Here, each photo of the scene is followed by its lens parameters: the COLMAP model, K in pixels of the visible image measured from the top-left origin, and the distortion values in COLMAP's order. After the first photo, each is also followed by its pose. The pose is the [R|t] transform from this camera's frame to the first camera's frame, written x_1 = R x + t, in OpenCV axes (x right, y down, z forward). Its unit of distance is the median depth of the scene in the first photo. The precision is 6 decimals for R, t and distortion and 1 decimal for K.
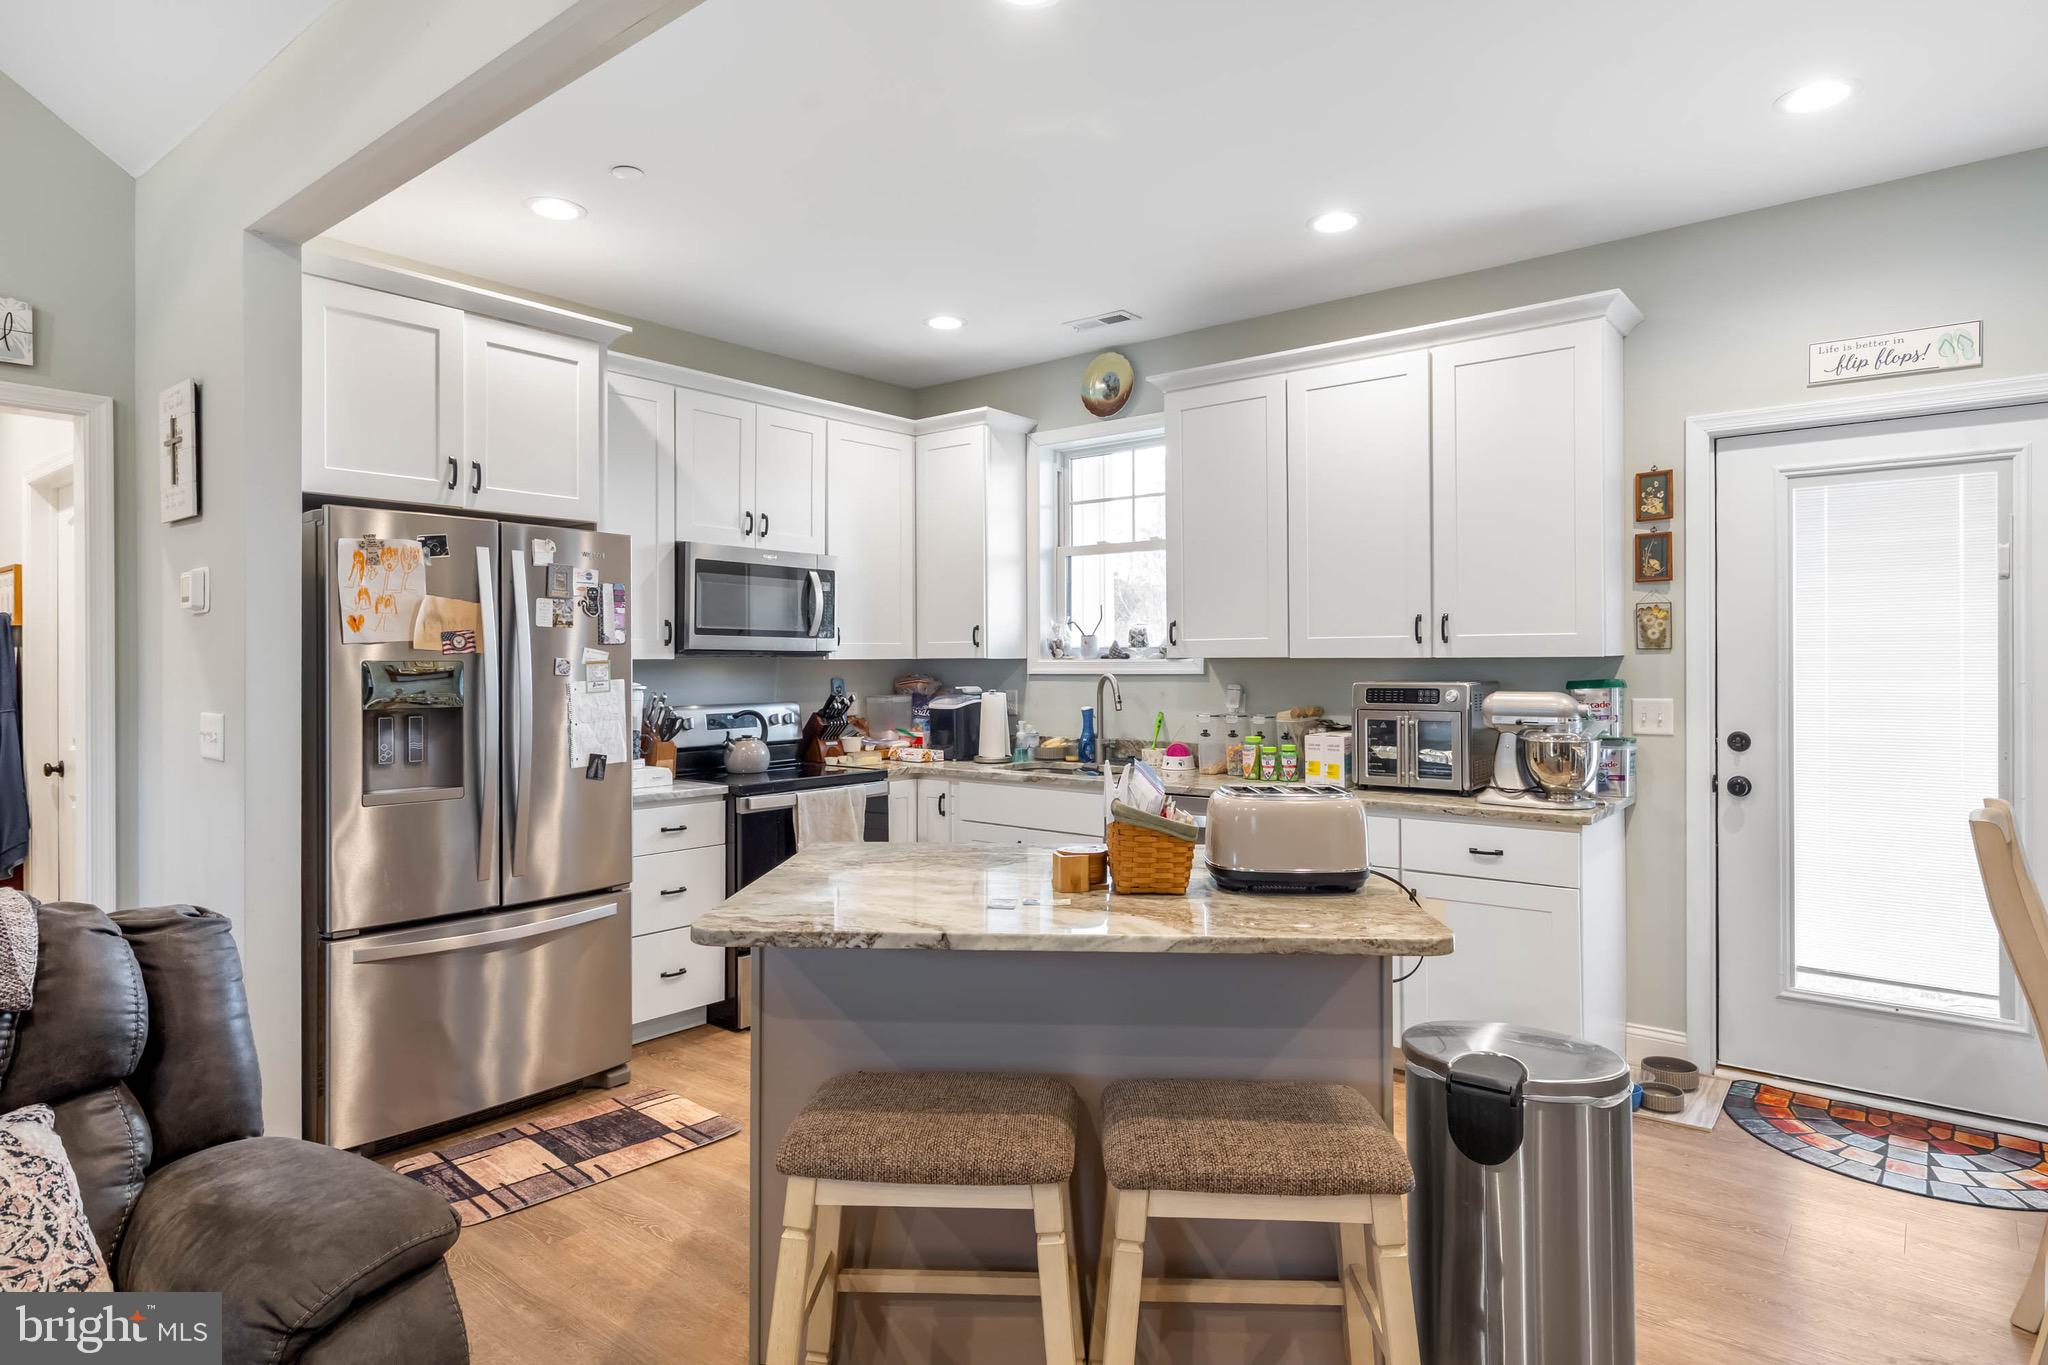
lens RADIAL K [[1111.3, 0, 1033.6], [0, 1111.3, 666.5], [0, 0, 1]] dist [-0.001113, 0.003462]
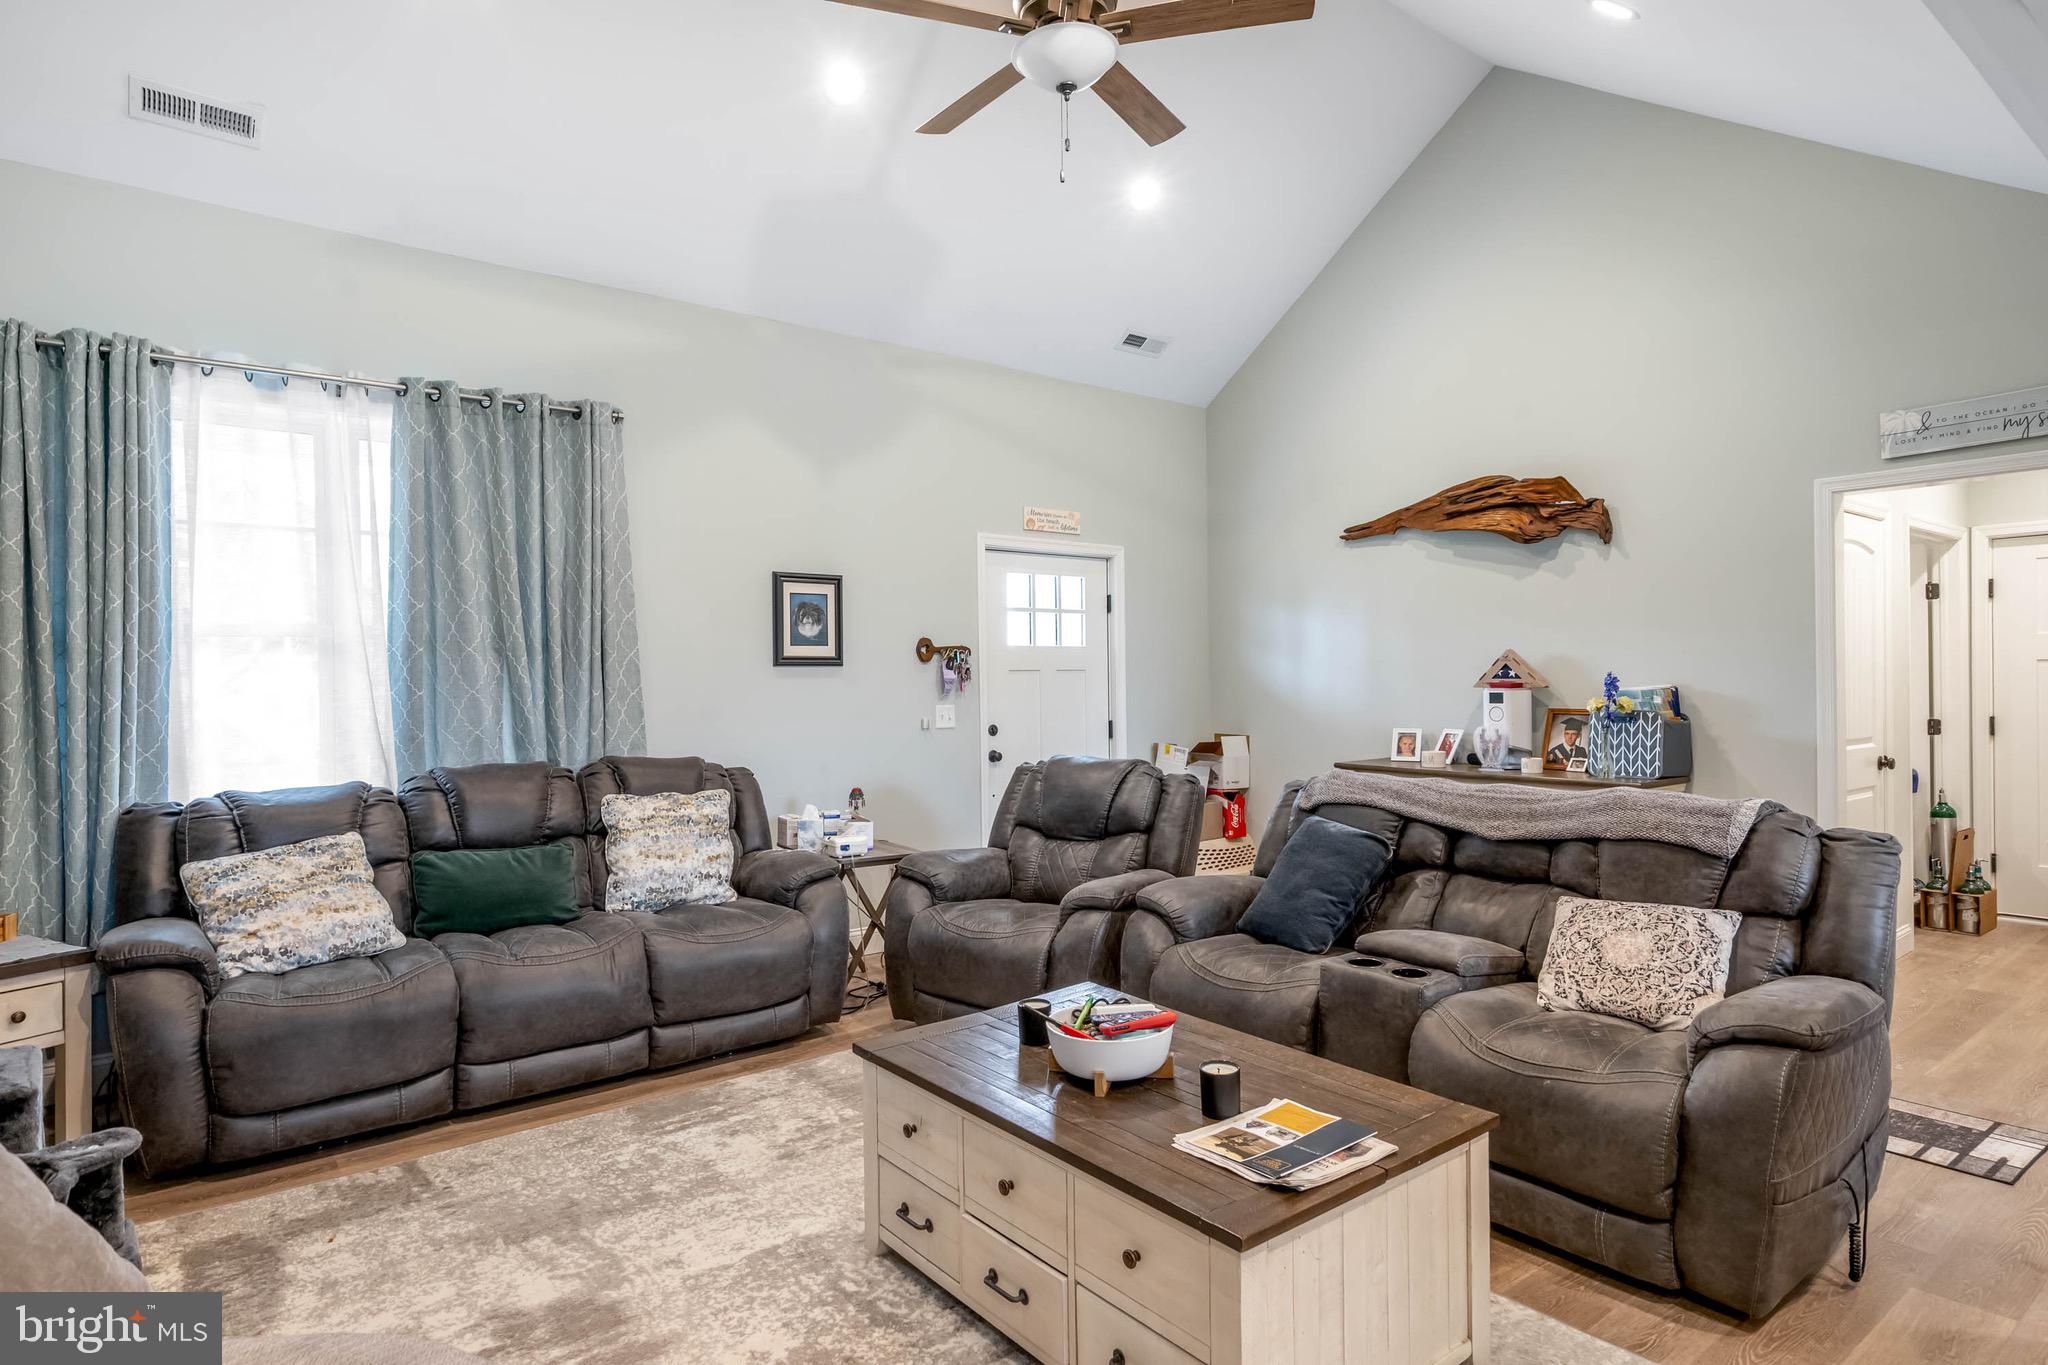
lens RADIAL K [[1111.3, 0, 1027.8], [0, 1111.3, 686.0], [0, 0, 1]] dist [-0.001113, 0.003462]
pose [[-0.230925, 0.011060, -0.972909, 0.500432], [0.007388, 0.999926, 0.009613, -0.003881], [0.972943, -0.004968, -0.230990, 0.108730]]
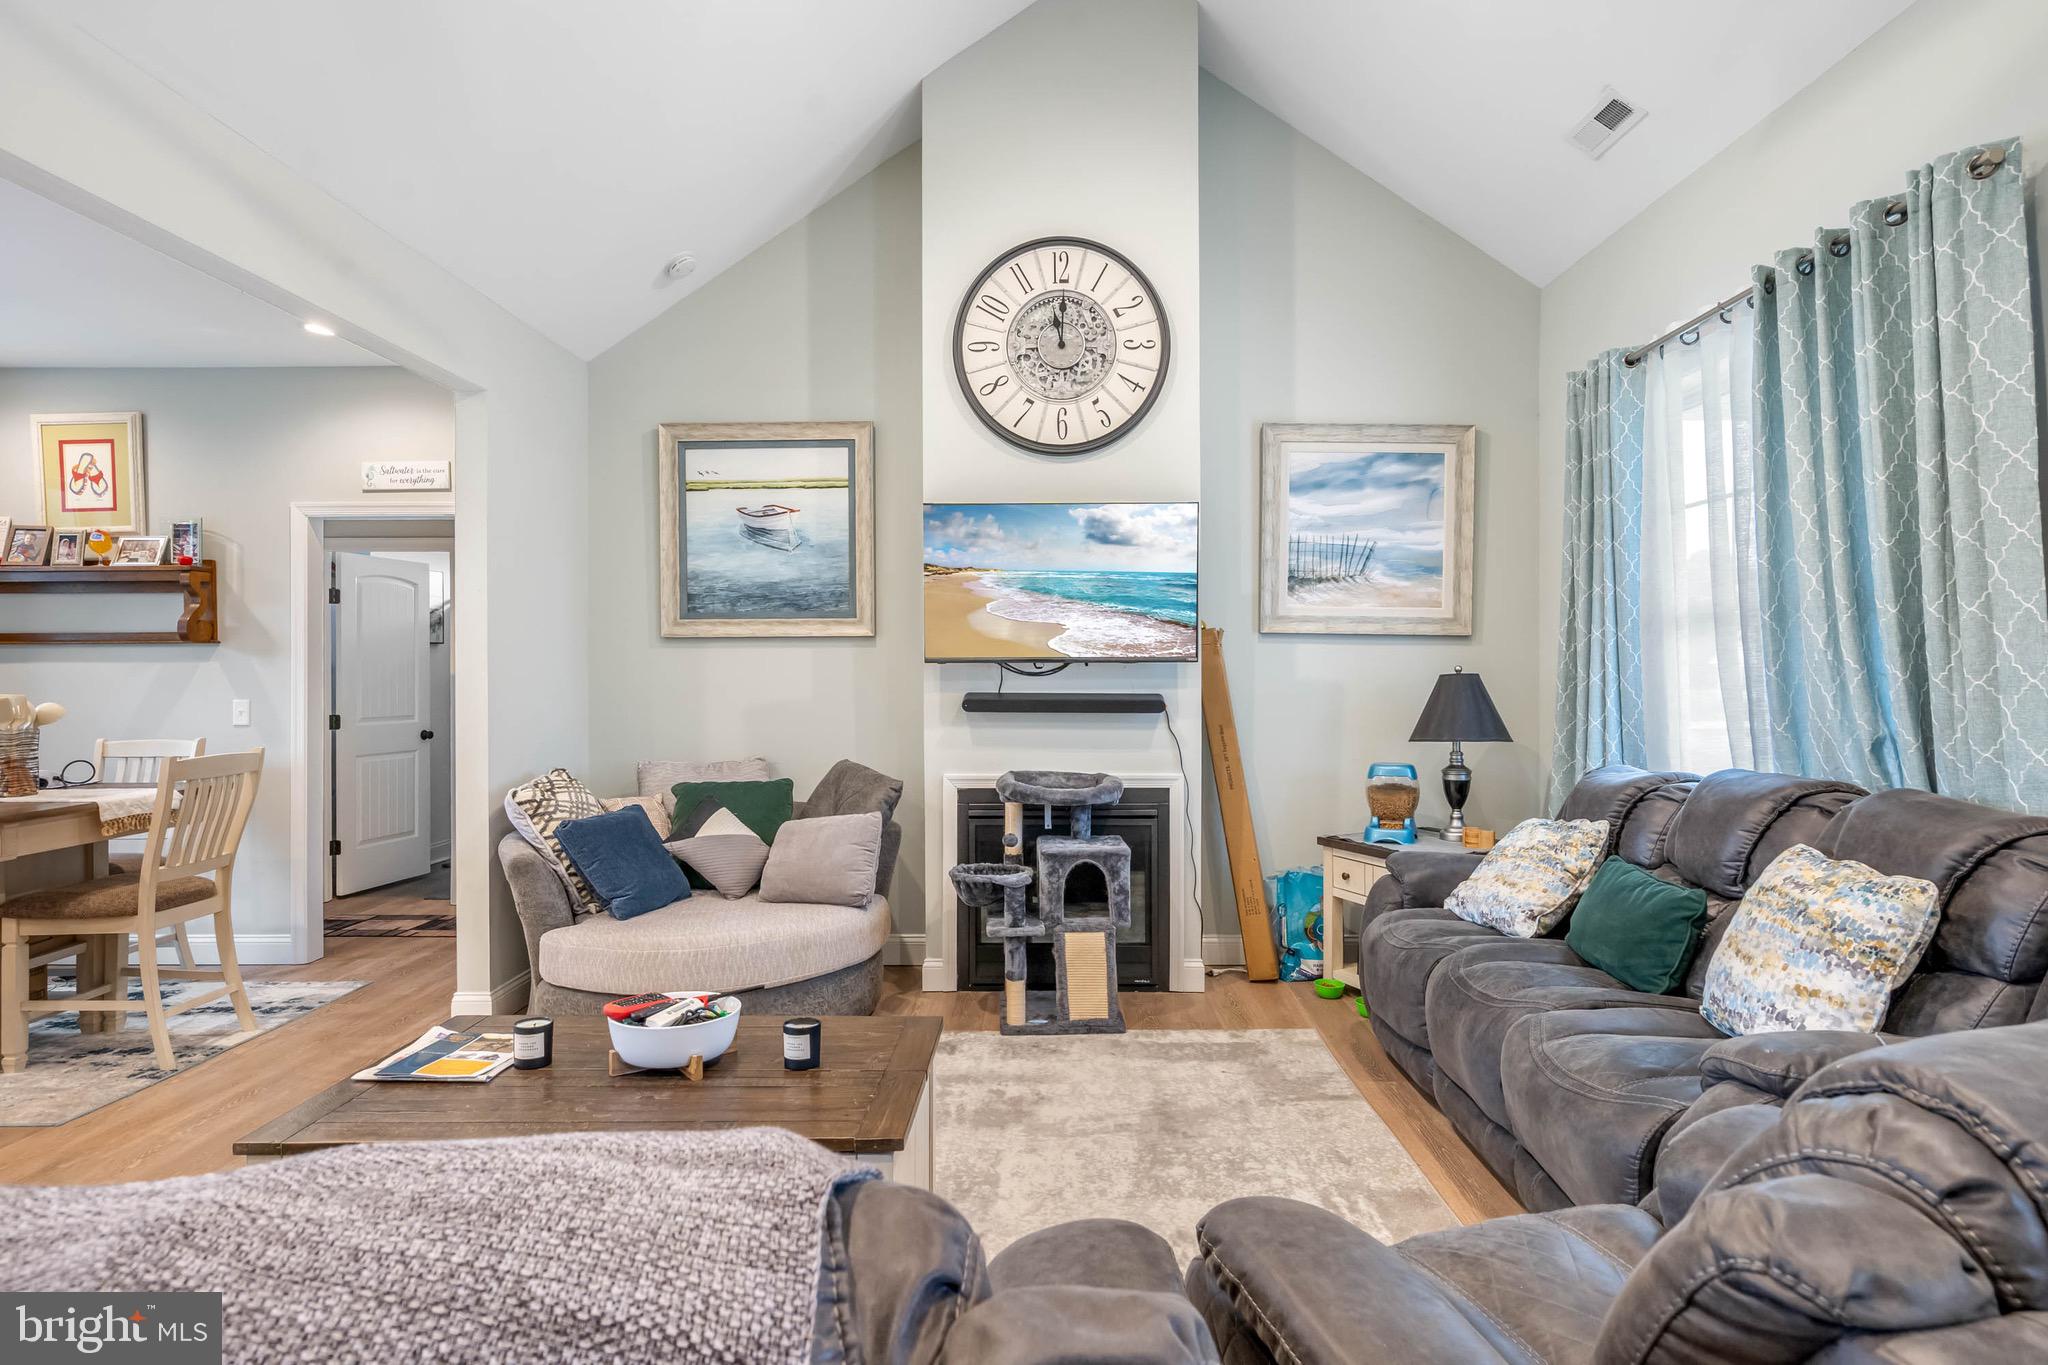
lens RADIAL K [[1111.3, 0, 1033.2], [0, 1111.3, 669.1], [0, 0, 1]] dist [-0.001113, 0.003462]
pose [[-0.615736, 0.006954, 0.787922, -0.844718], [0.008495, 0.999962, -0.002186, 0.003646], [-0.787907, 0.005347, -0.615771, 0.244940]]
